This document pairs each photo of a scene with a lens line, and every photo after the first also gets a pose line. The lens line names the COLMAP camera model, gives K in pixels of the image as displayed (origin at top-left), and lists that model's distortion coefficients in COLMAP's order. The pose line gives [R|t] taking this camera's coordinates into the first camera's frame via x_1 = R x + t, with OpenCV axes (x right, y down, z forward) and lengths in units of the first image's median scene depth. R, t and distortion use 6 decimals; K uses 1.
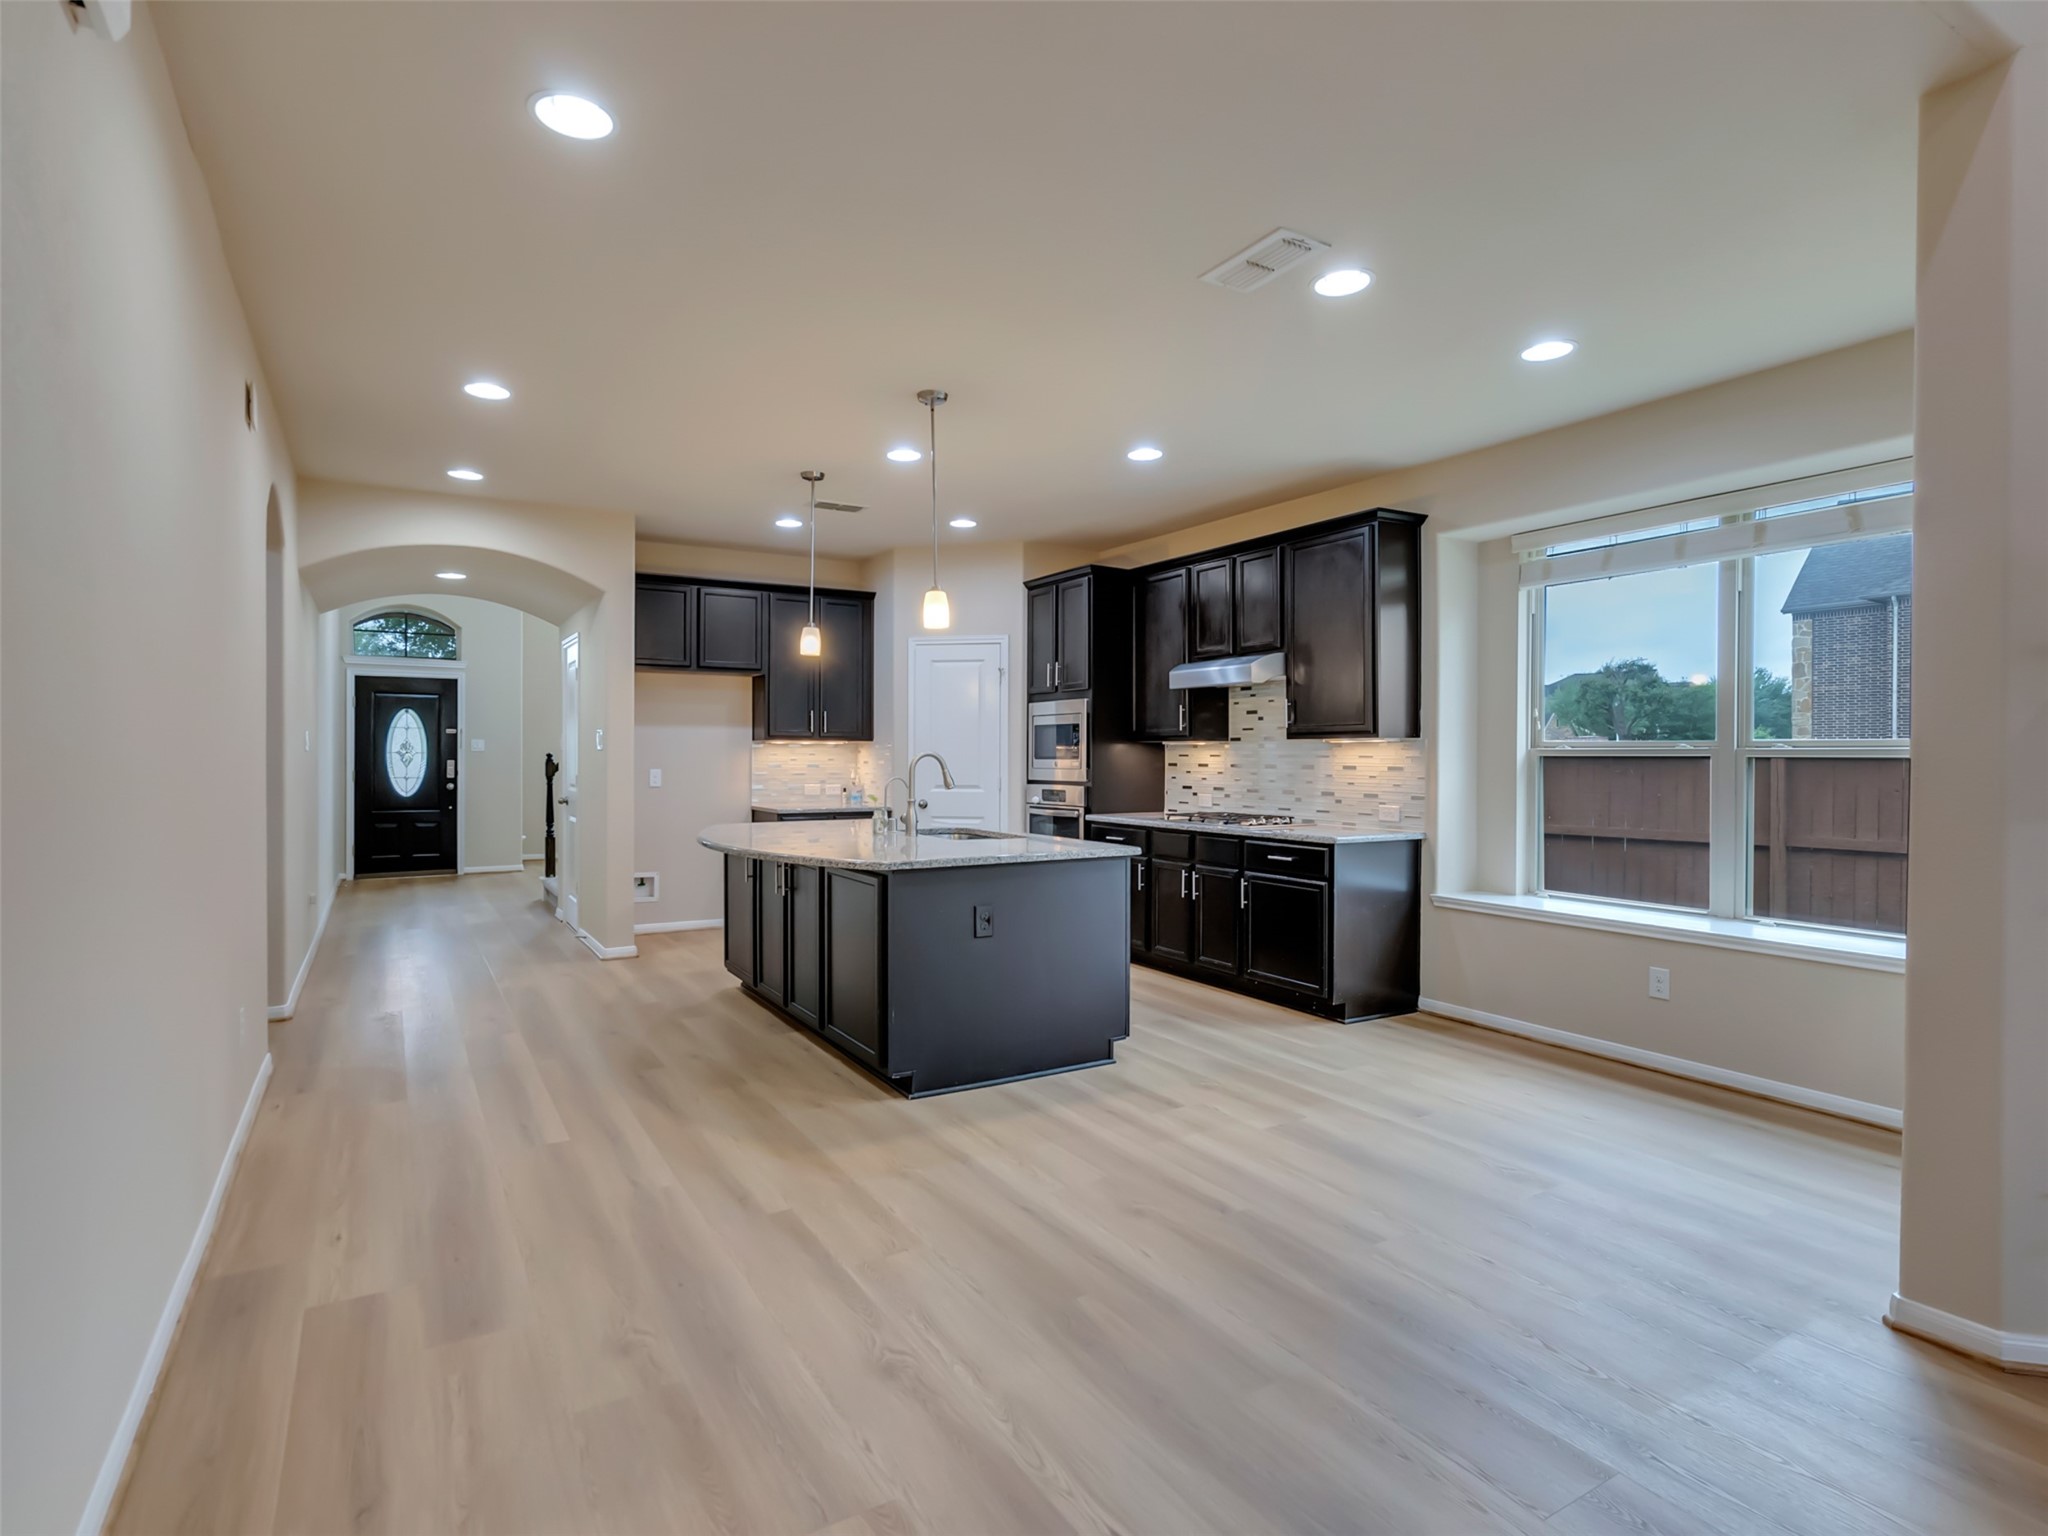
lens RADIAL K [[1054.6, 0, 1012.5], [0, 1054.6, 765.2], [0, 0, 1]] dist [-0.004318, -0.001280]
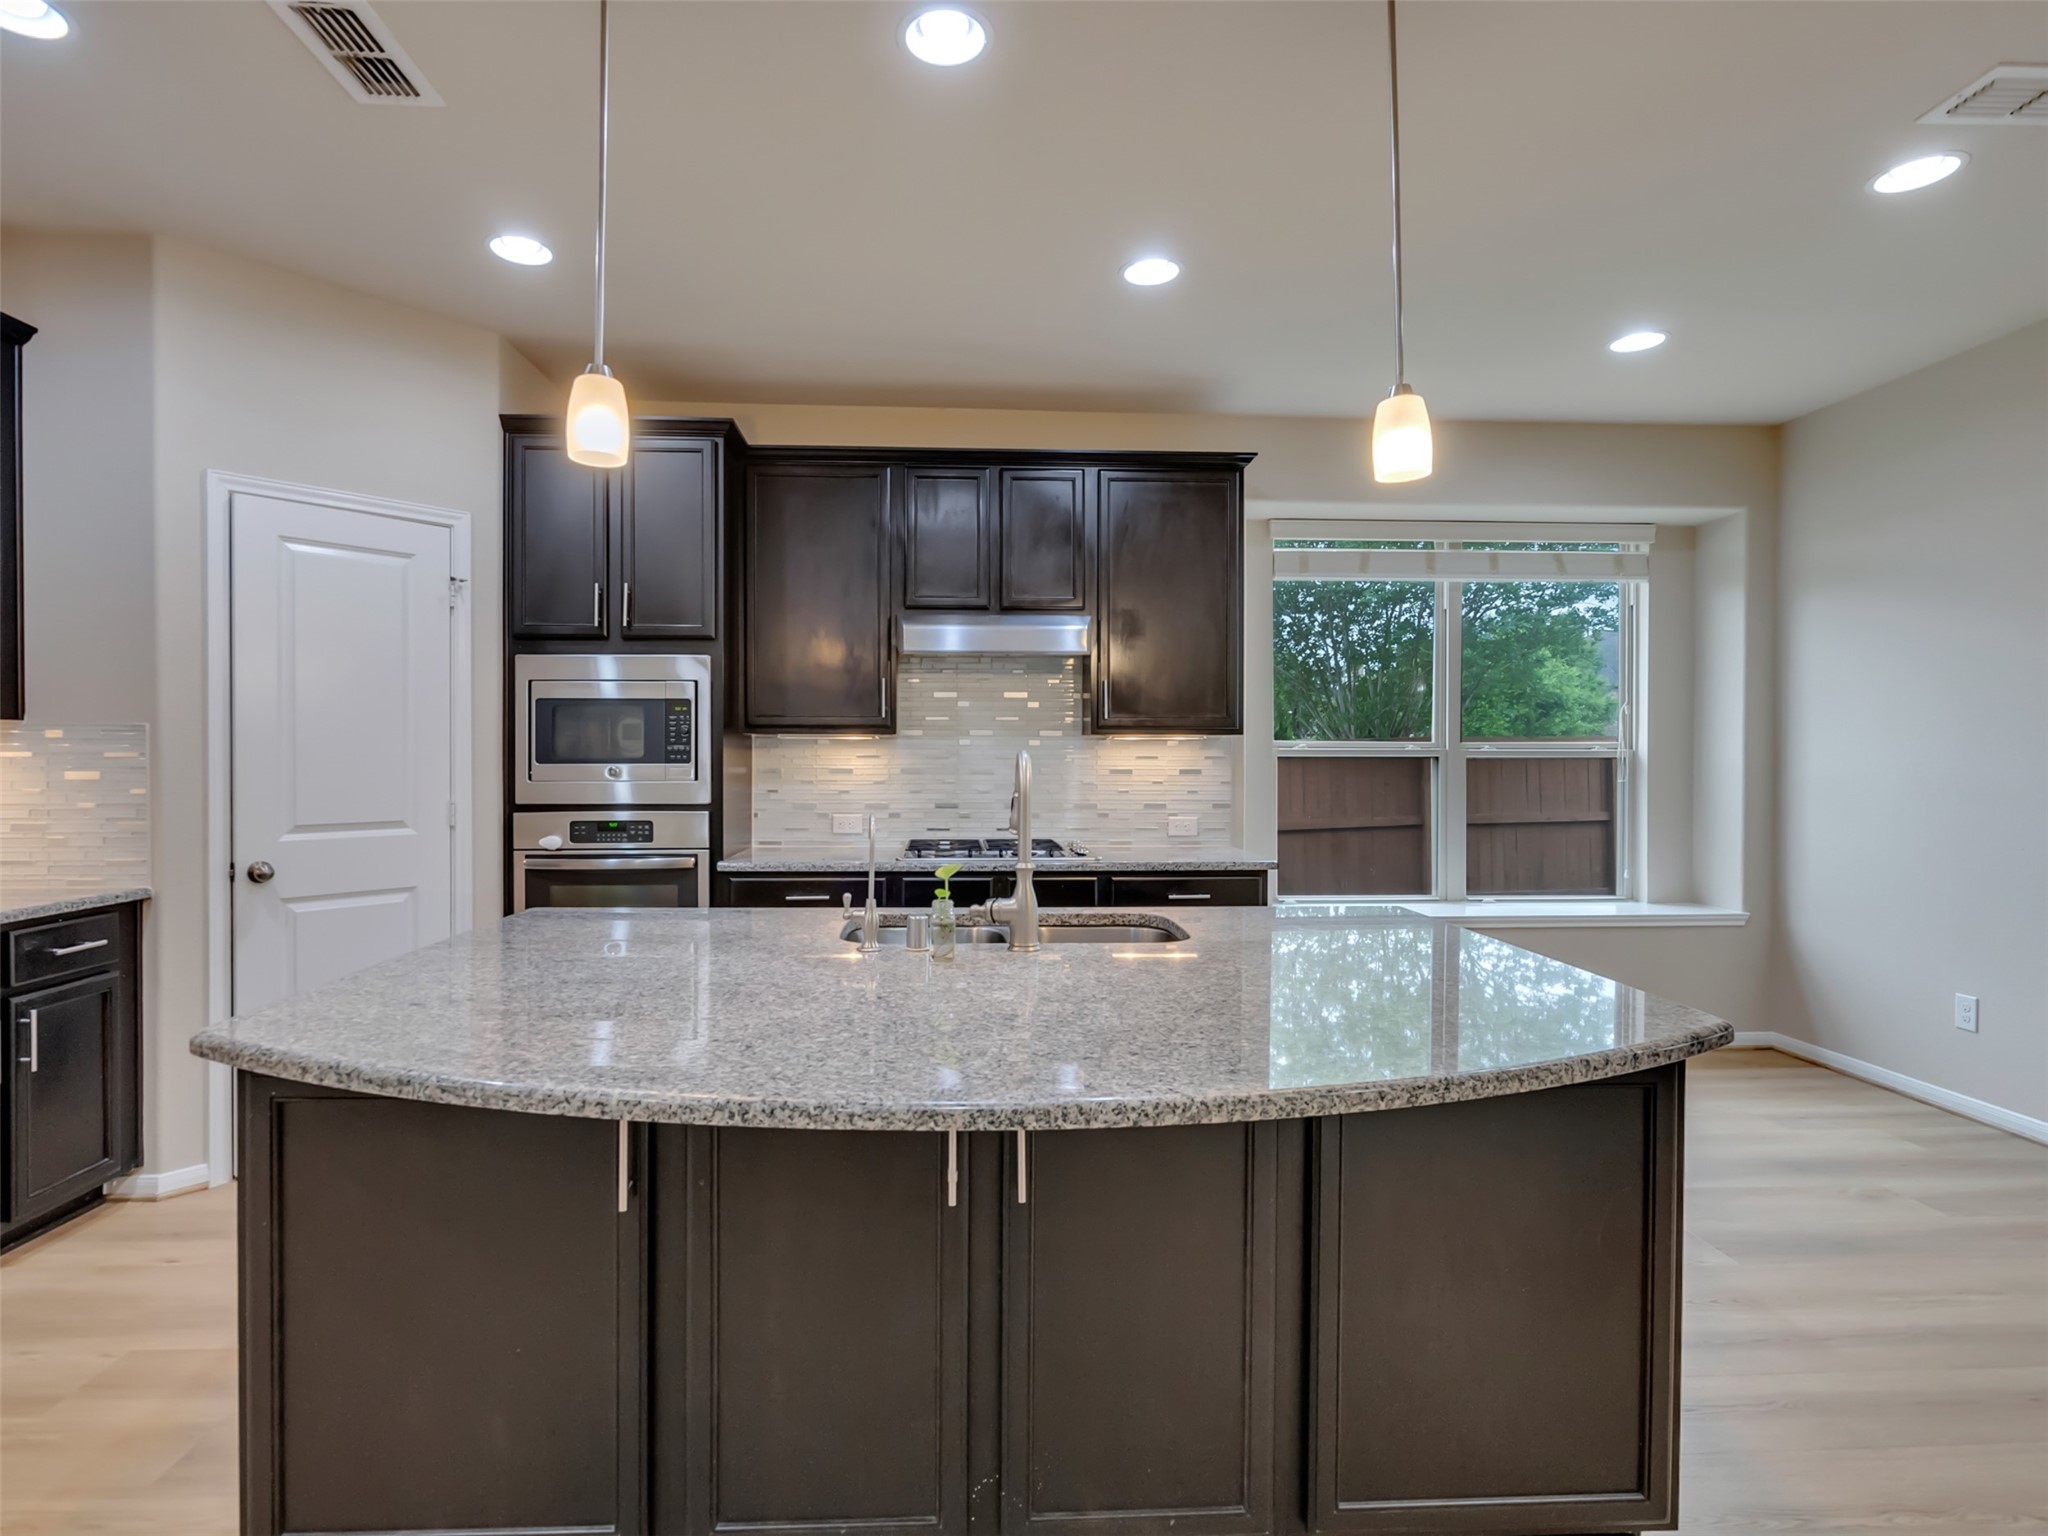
lens RADIAL K [[1054.6, 0, 1012.5], [0, 1054.6, 765.2], [0, 0, 1]] dist [-0.004318, -0.001280]
pose [[0.460325, -0.008086, 0.887714, -0.380349], [0.008826, 0.999951, 0.004531, -0.006054], [-0.887707, 0.005749, 0.460374, 0.646055]]
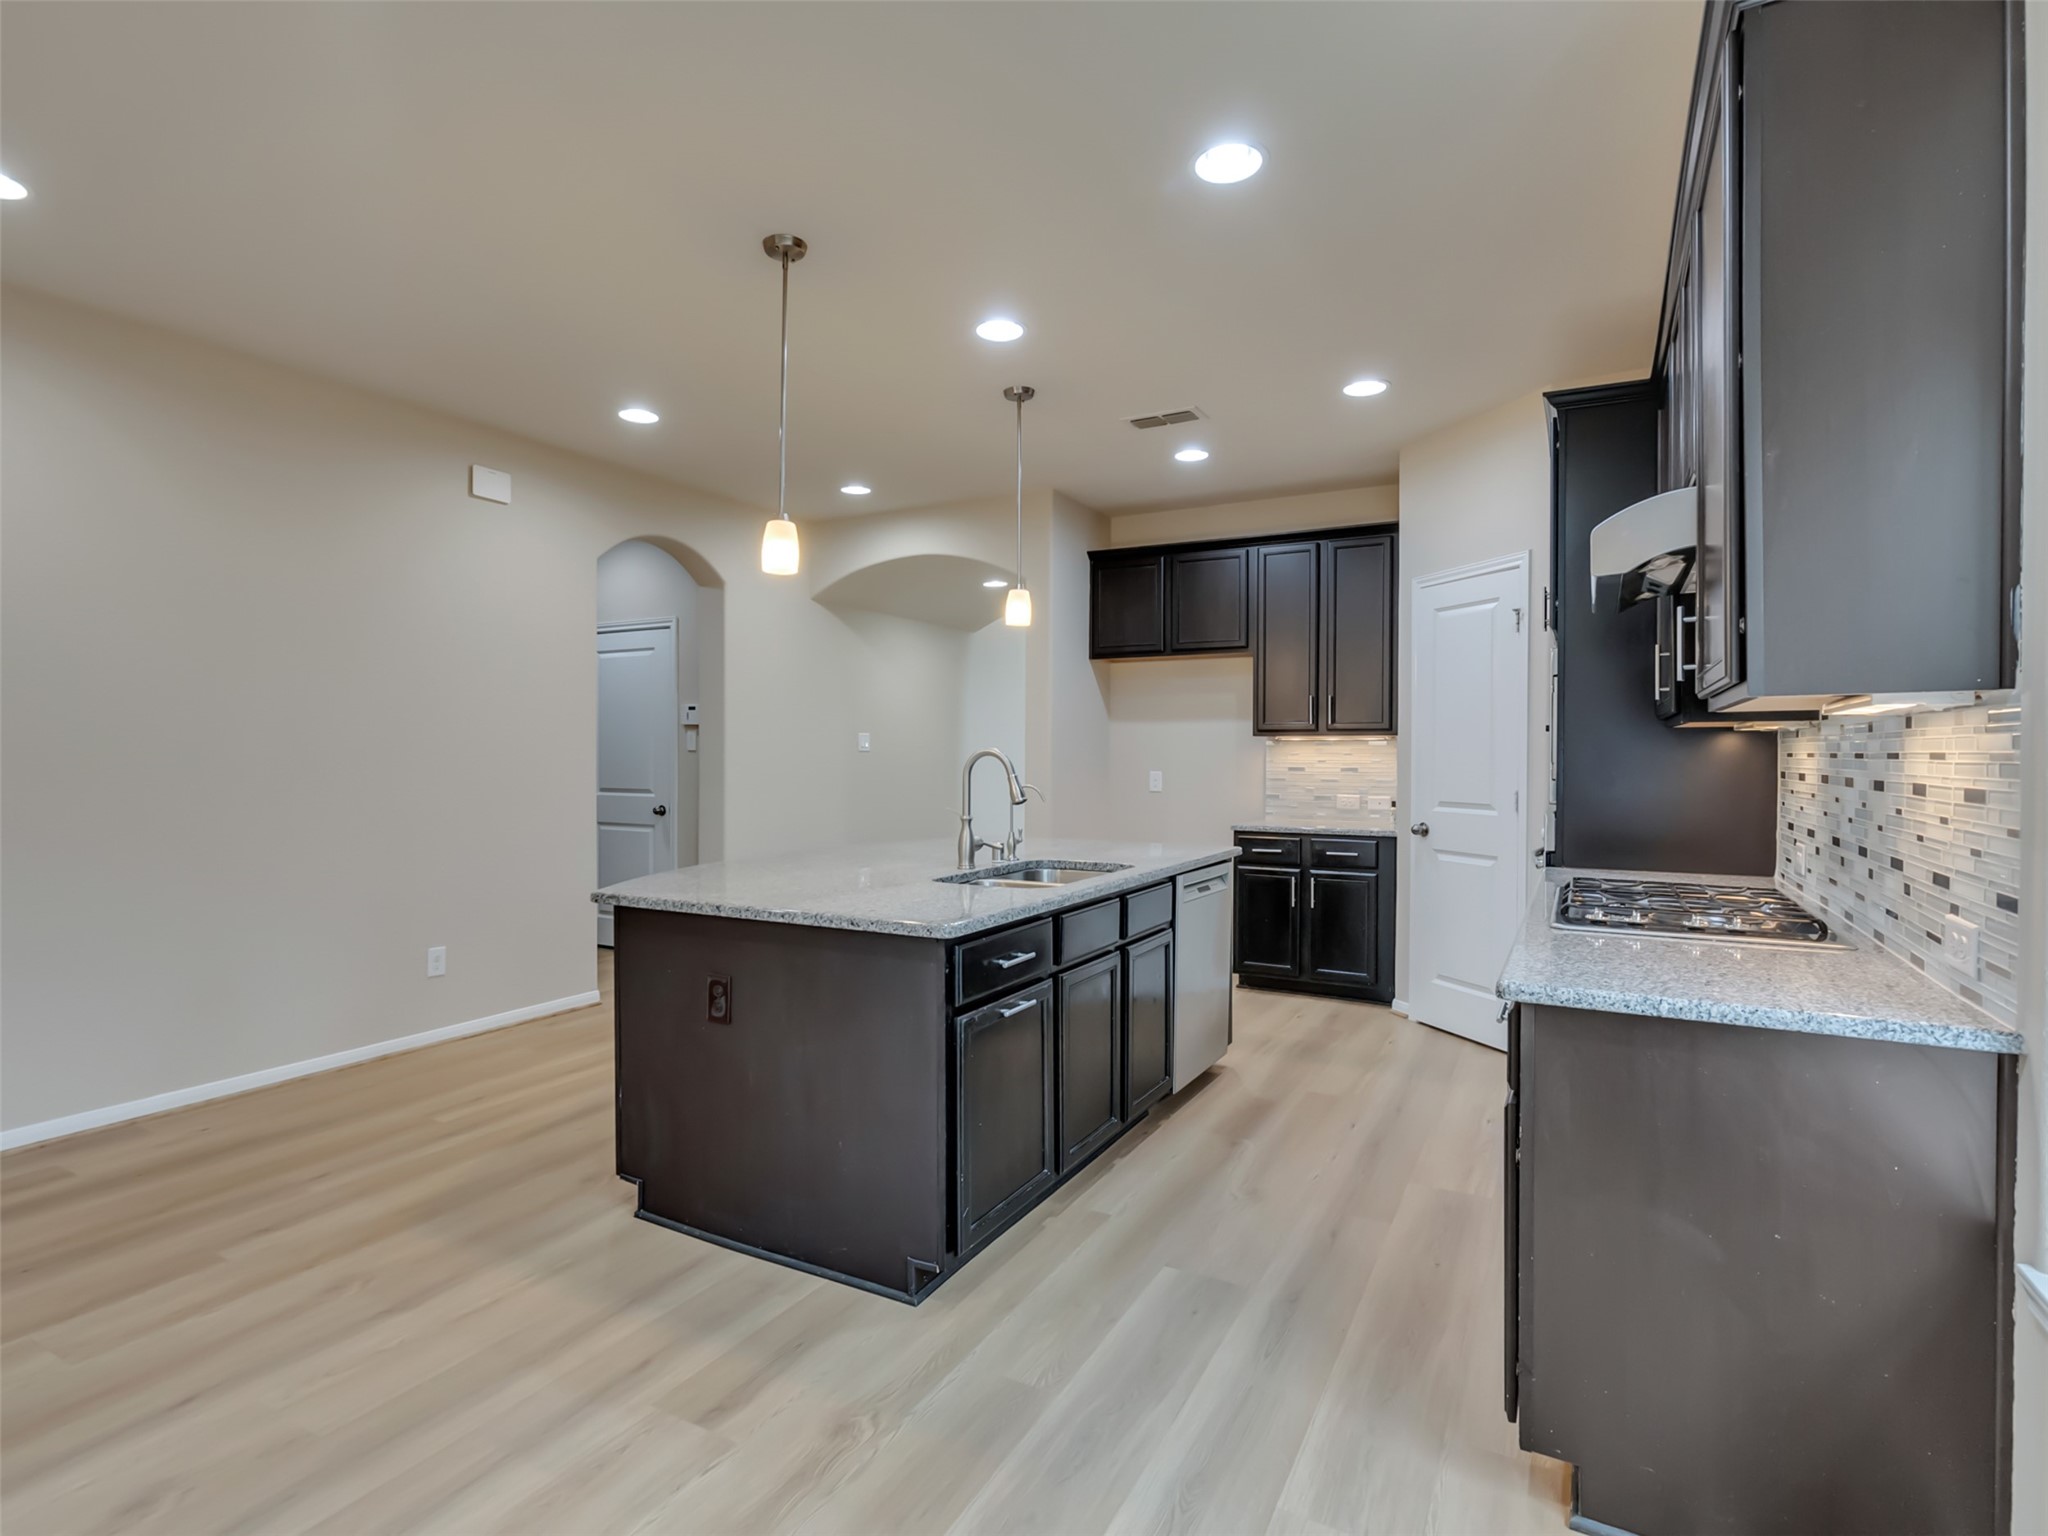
lens RADIAL K [[1054.6, 0, 1012.5], [0, 1054.6, 765.2], [0, 0, 1]] dist [-0.004318, -0.001280]
pose [[0.500501, 0.008782, -0.865691, 0.422701], [-0.010854, 0.999934, 0.003869, -0.003404], [0.865668, 0.007459, 0.500563, 0.538814]]
